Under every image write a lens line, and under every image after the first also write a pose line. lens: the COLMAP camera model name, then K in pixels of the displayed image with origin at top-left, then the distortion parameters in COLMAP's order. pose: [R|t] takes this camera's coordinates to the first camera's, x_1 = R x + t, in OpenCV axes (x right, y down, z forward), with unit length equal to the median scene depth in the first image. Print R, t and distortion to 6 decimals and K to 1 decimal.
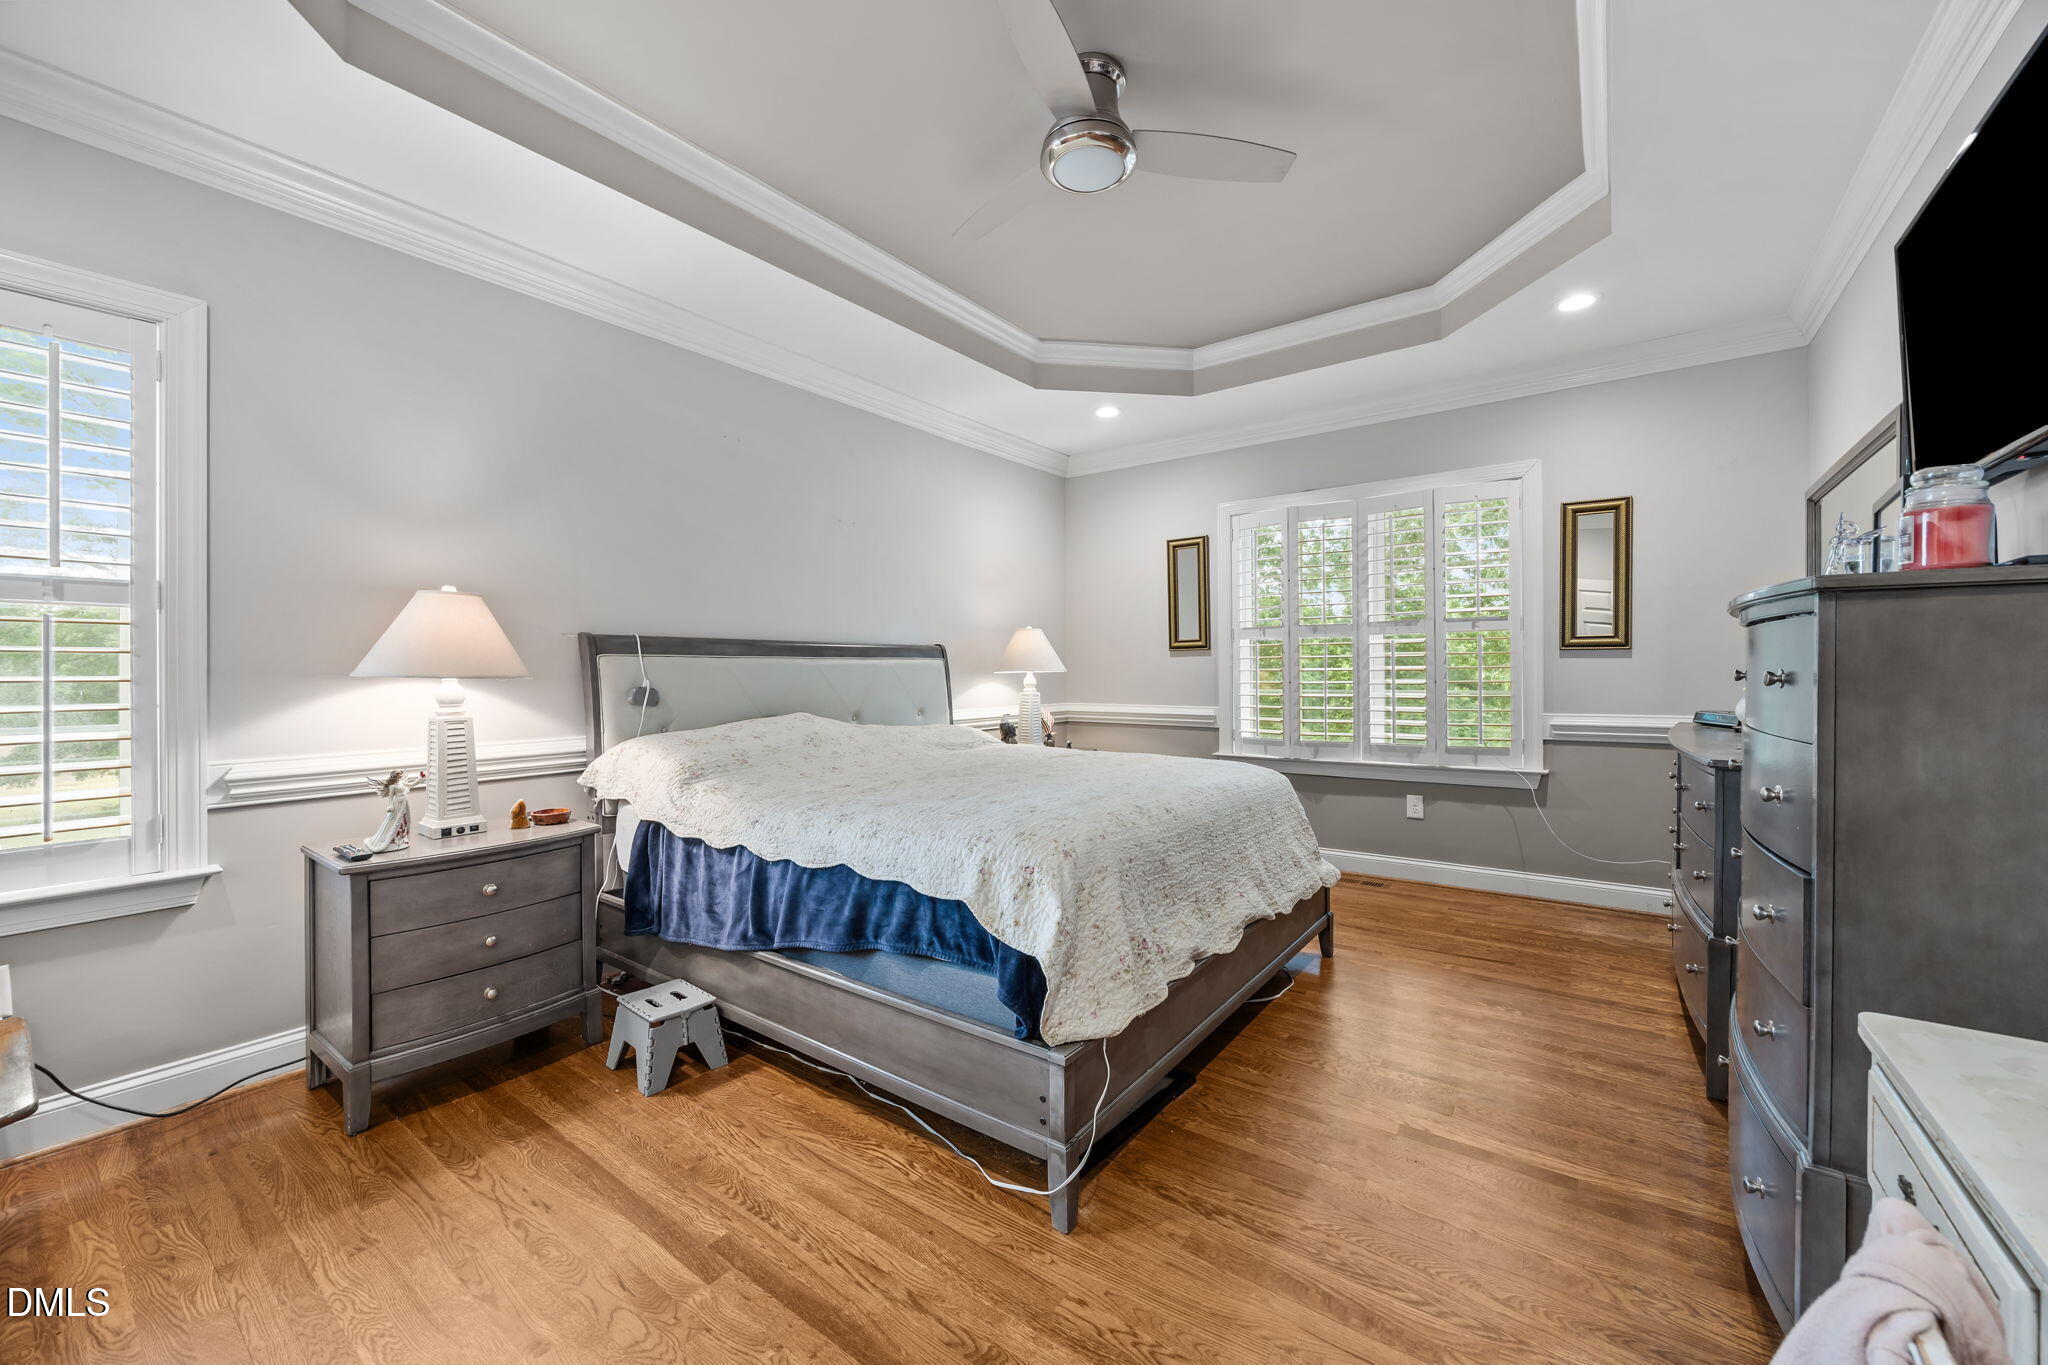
lens RADIAL K [[786.0, 0, 1026.2], [0, 786.0, 667.2], [0, 0, 1]] dist [-0.001015, 0.000110]
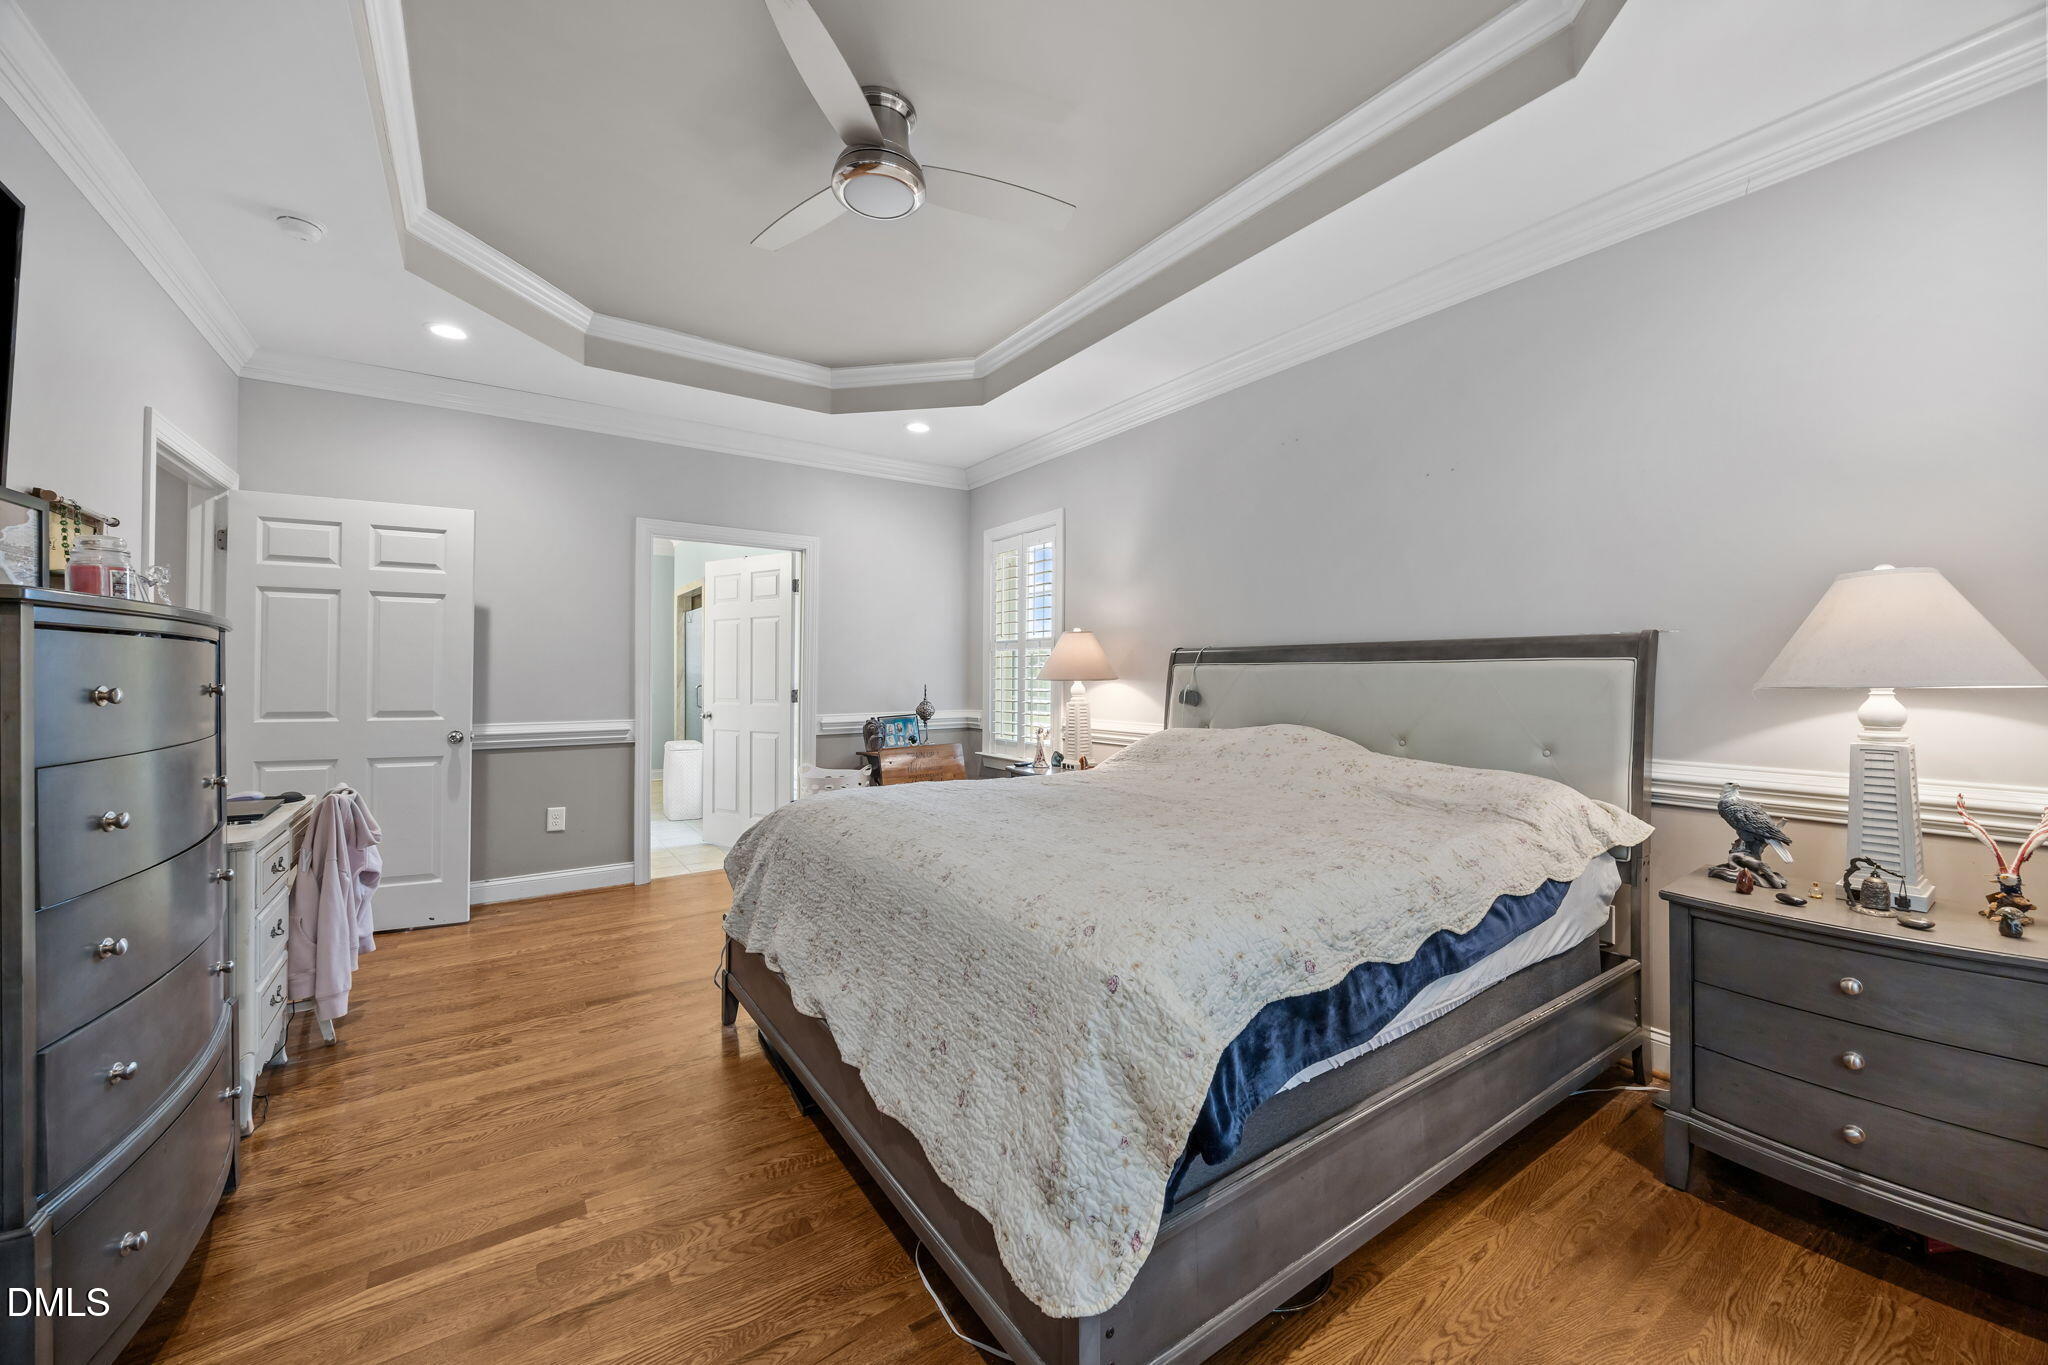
lens RADIAL K [[786.0, 0, 1030.0], [0, 786.0, 684.0], [0, 0, 1]] dist [-0.001015, 0.000110]
pose [[-0.328084, 0.008707, -0.944609, 0.742816], [-0.004158, 0.999935, 0.010661, 0.001970], [0.944639, 0.007426, -0.328026, 1.149944]]
